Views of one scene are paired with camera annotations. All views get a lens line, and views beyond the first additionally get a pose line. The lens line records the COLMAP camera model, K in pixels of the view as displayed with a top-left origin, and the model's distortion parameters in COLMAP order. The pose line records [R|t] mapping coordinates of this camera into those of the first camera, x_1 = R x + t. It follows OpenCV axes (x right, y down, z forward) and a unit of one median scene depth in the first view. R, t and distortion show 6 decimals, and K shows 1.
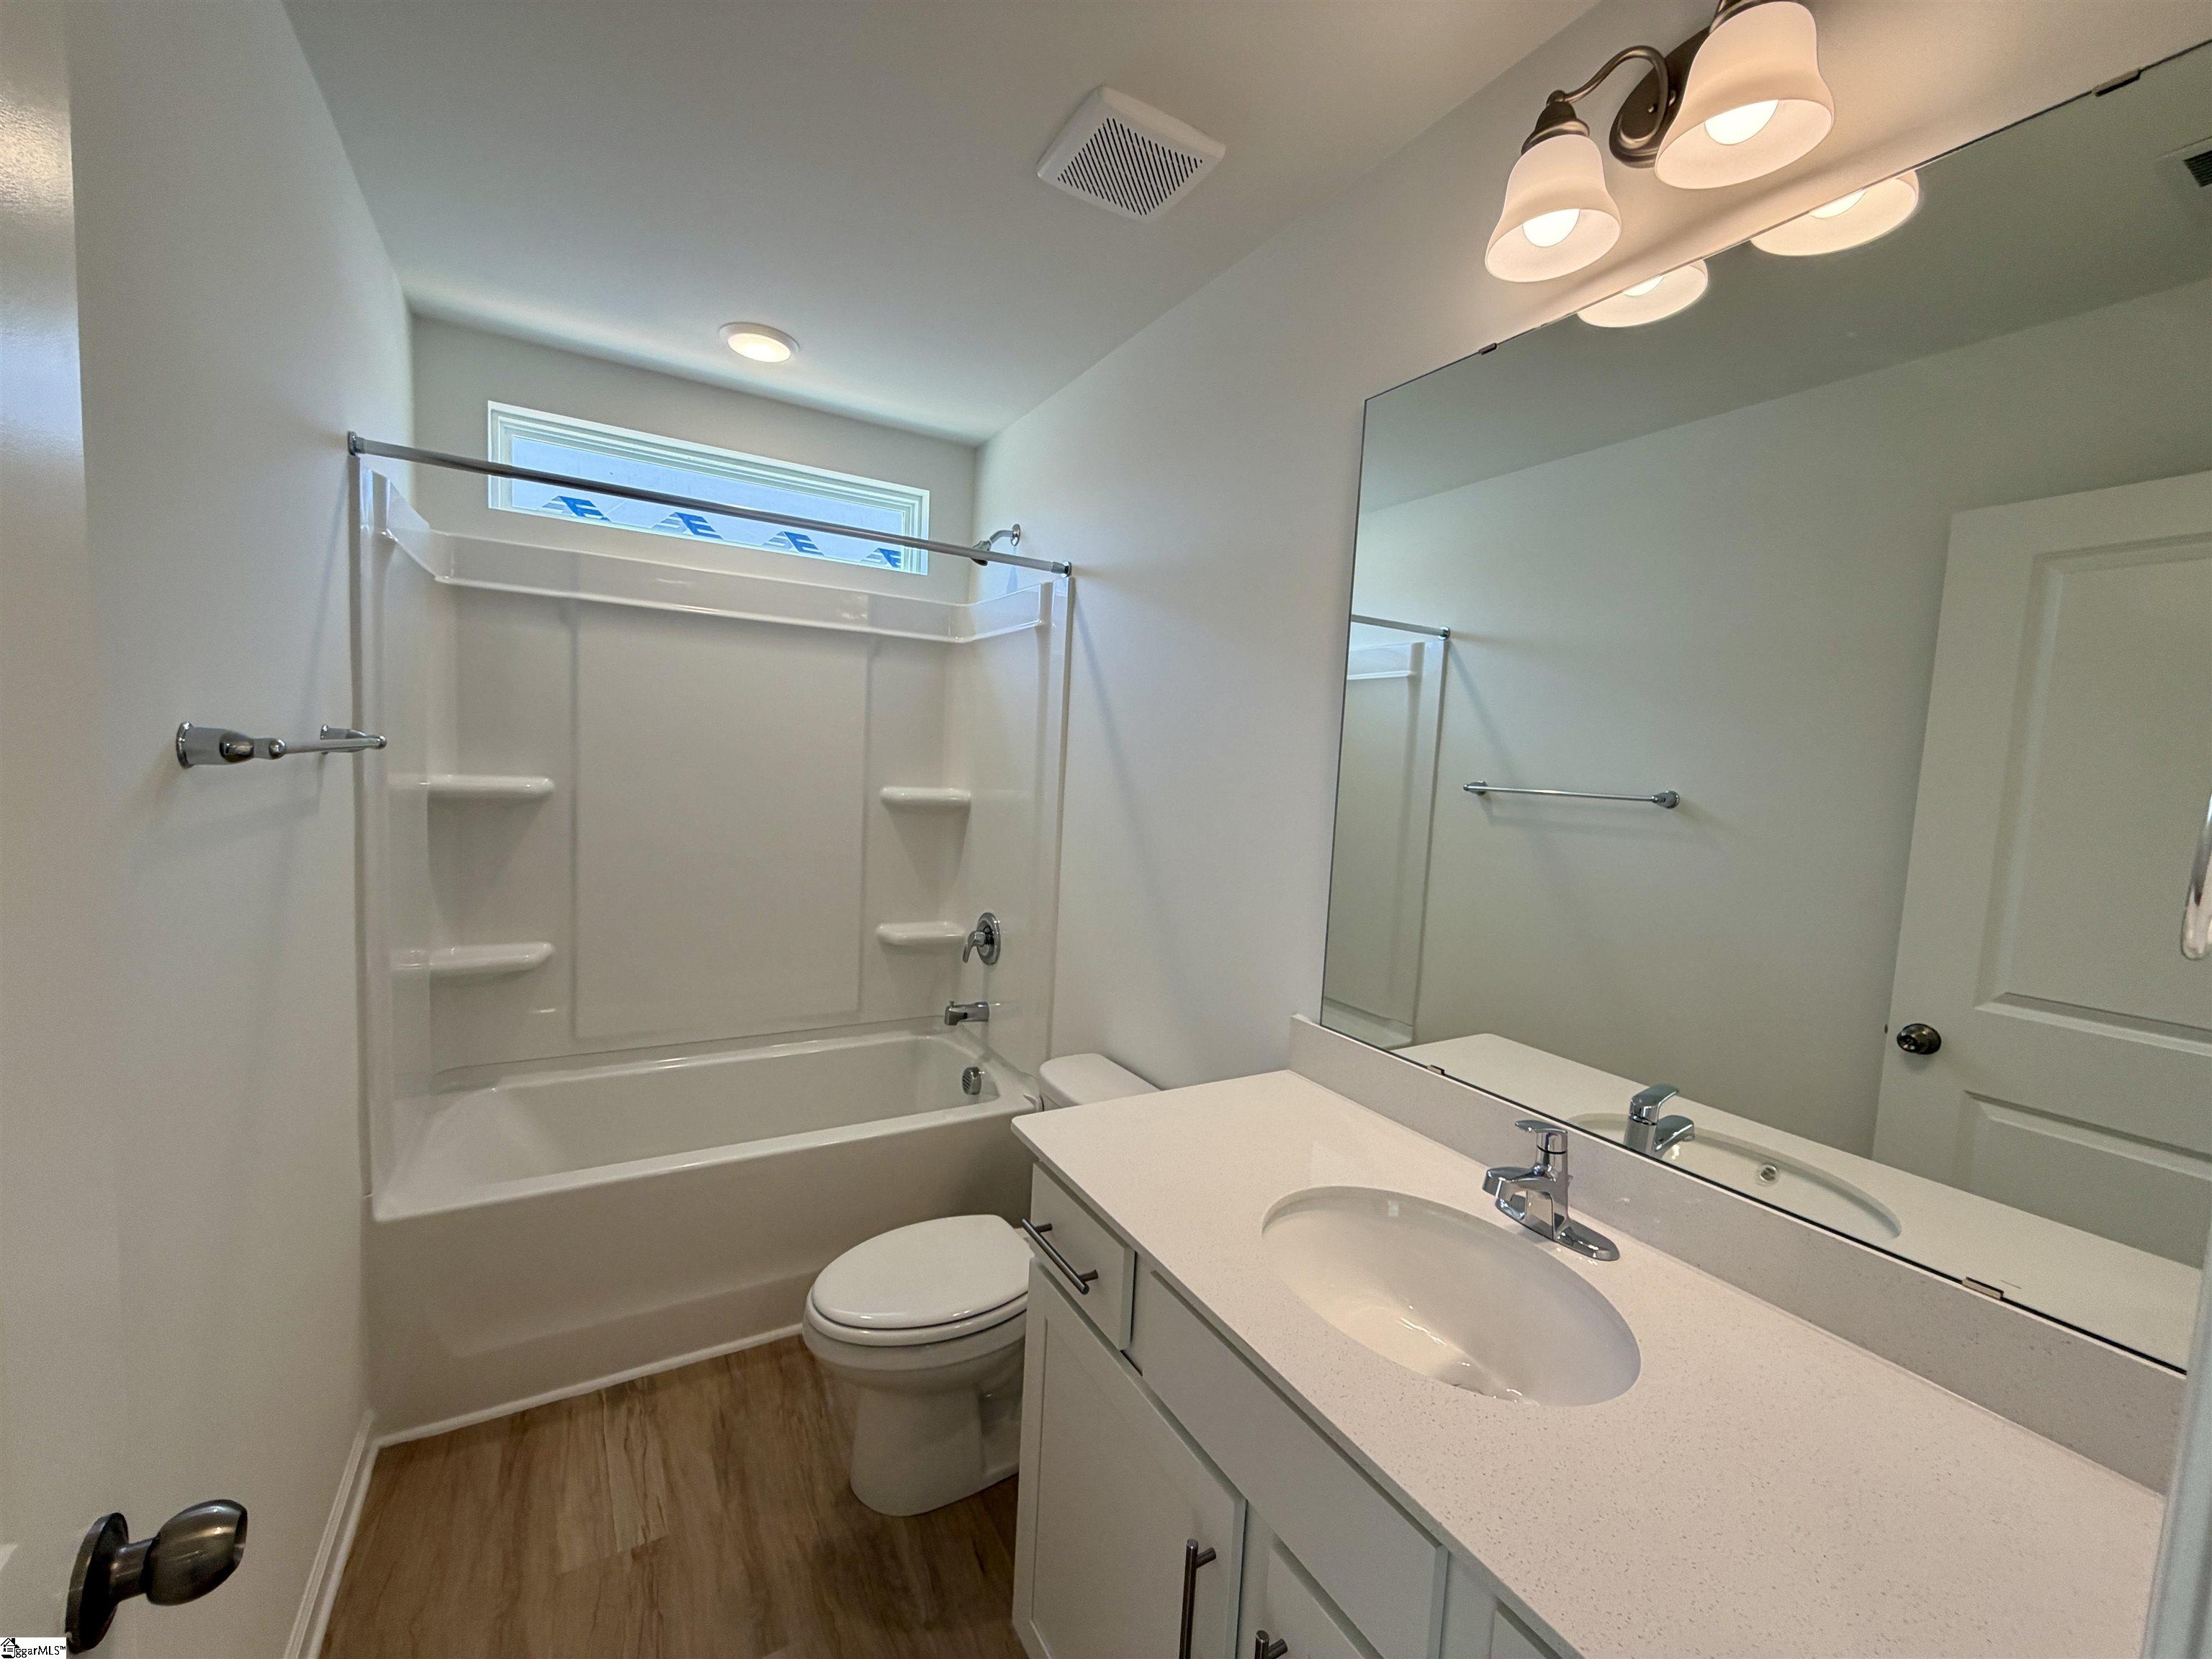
lens RADIAL K [[898.6, 0, 1114.7], [0, 898.6, 821.7], [0, 0, 1]] dist [-0.011857, -0.000132]
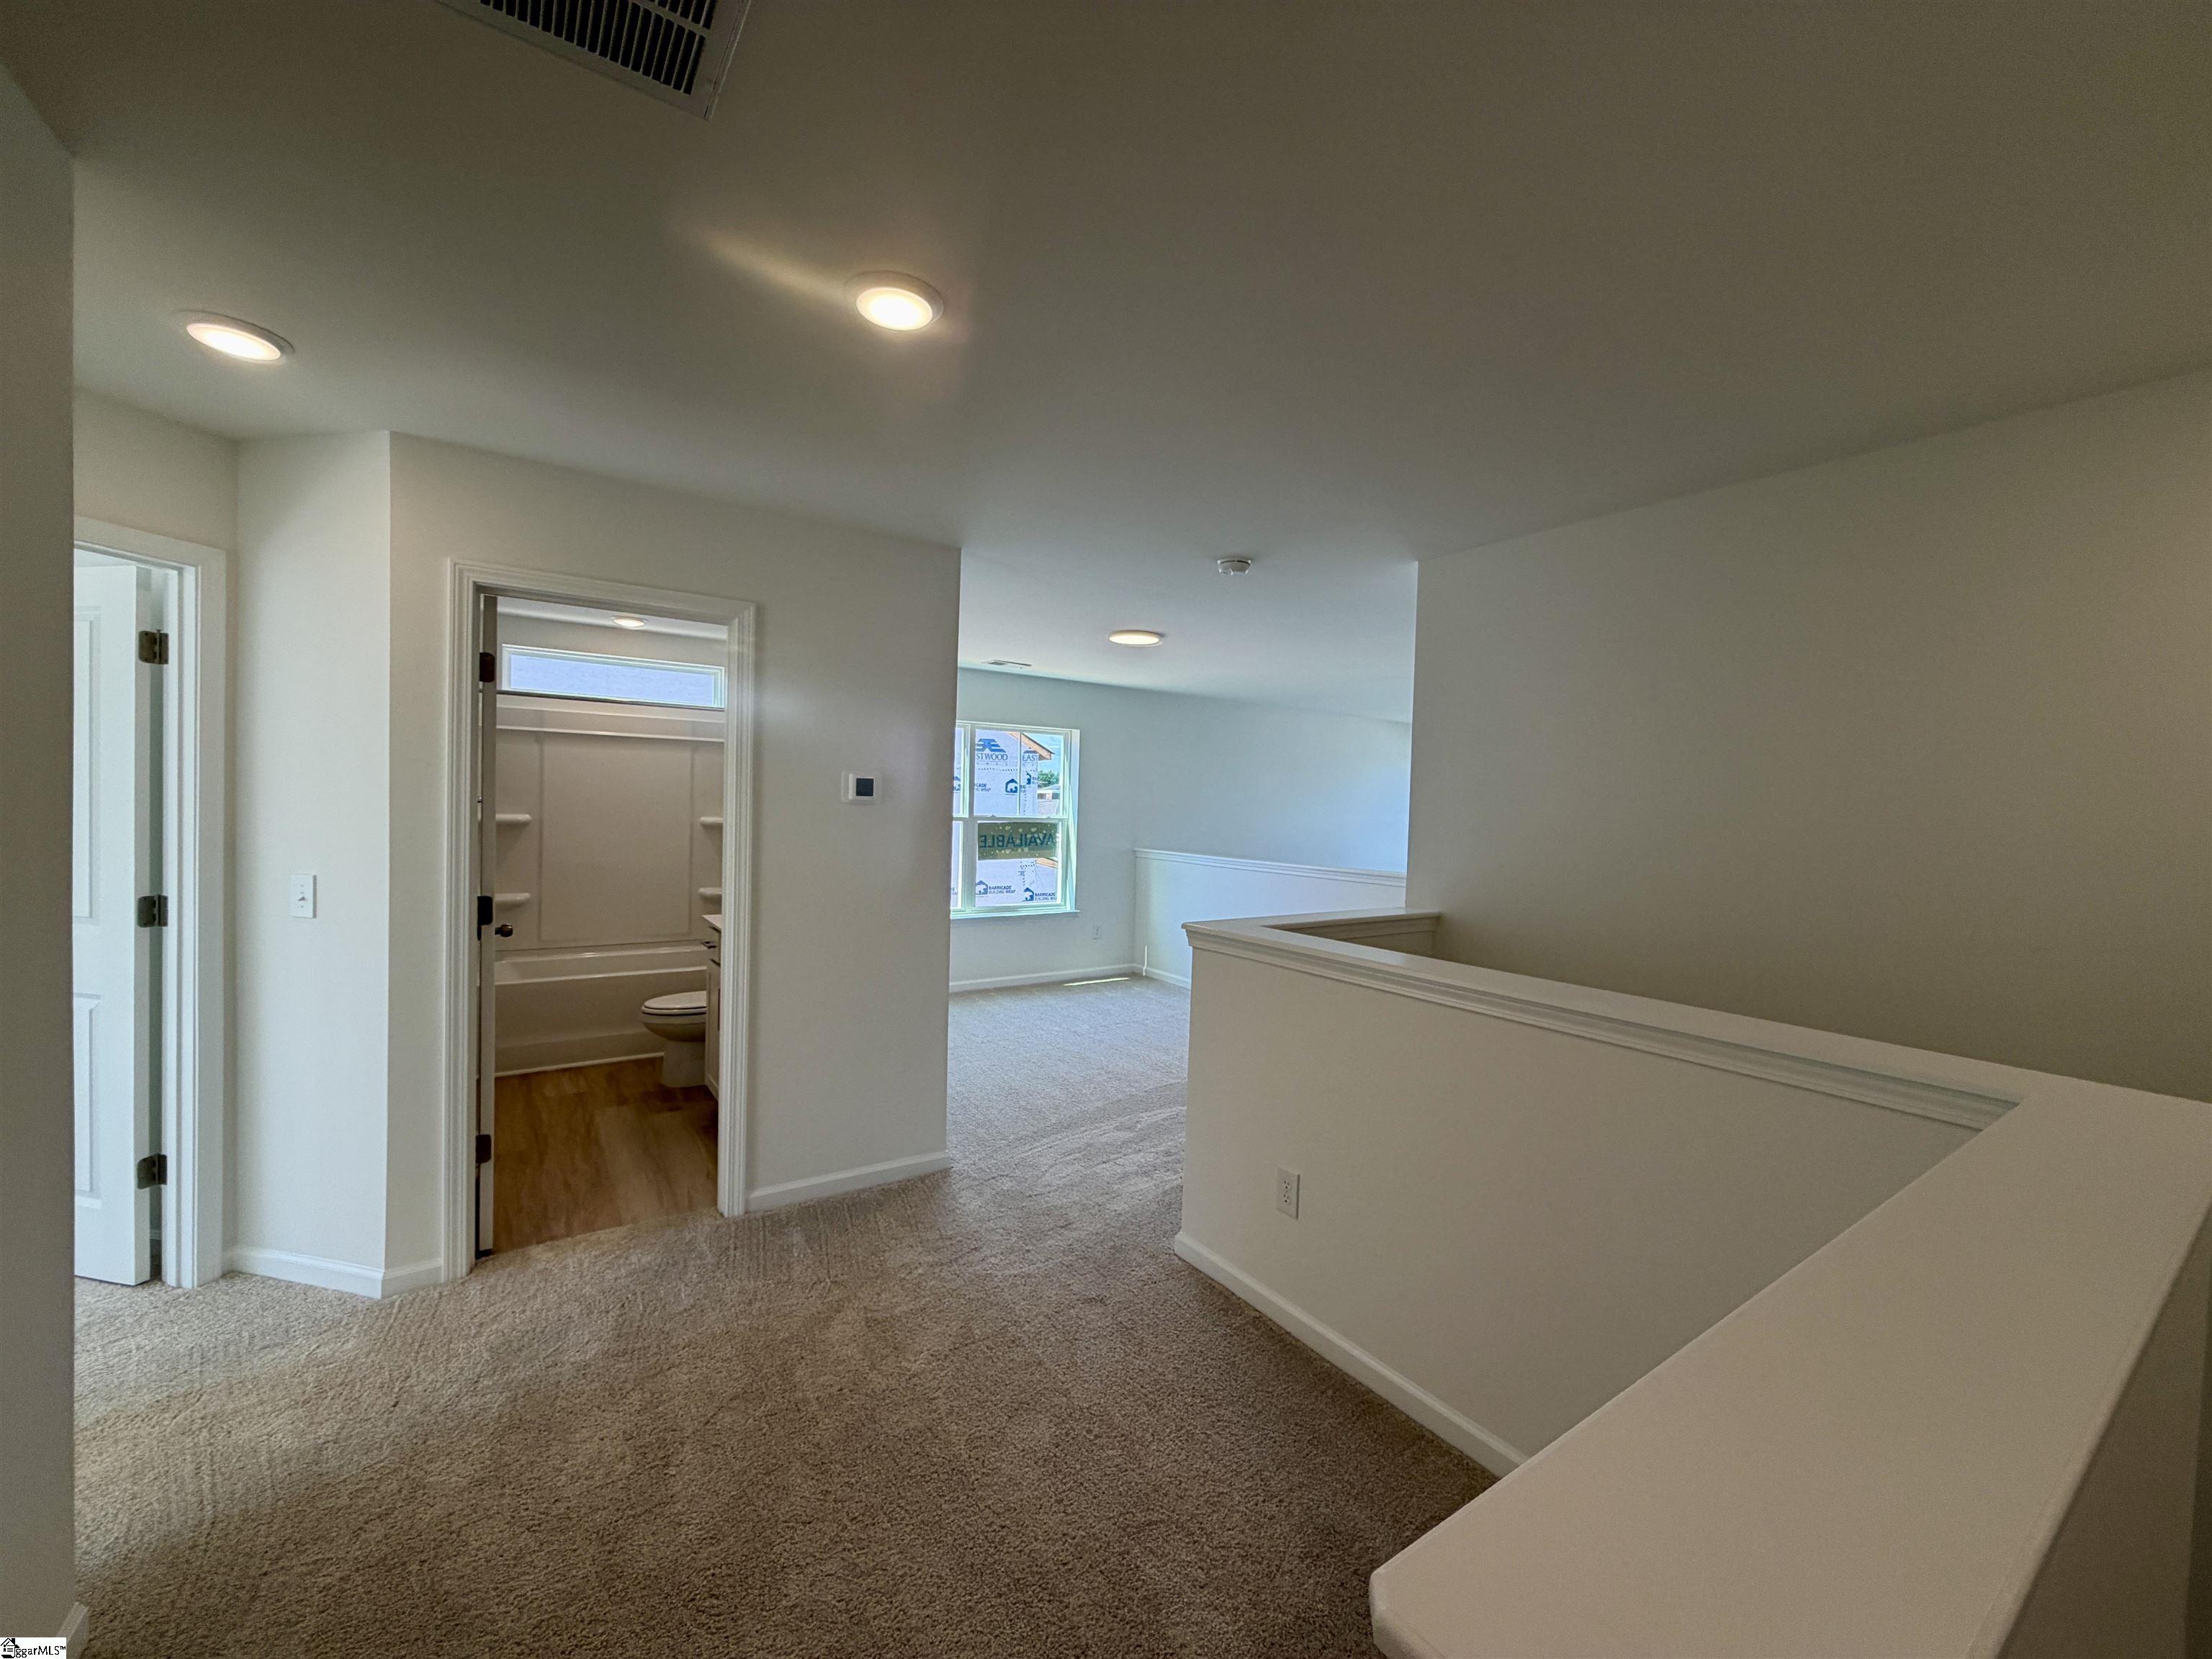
lens RADIAL K [[898.6, 0, 1105.2], [0, 898.6, 828.5], [0, 0, 1]] dist [-0.011857, -0.000132]
pose [[0.997649, -0.029836, 0.061693, 0.864086], [0.033099, 0.998068, -0.052572, 0.203074], [-0.060005, 0.054490, 0.996710, -1.723590]]
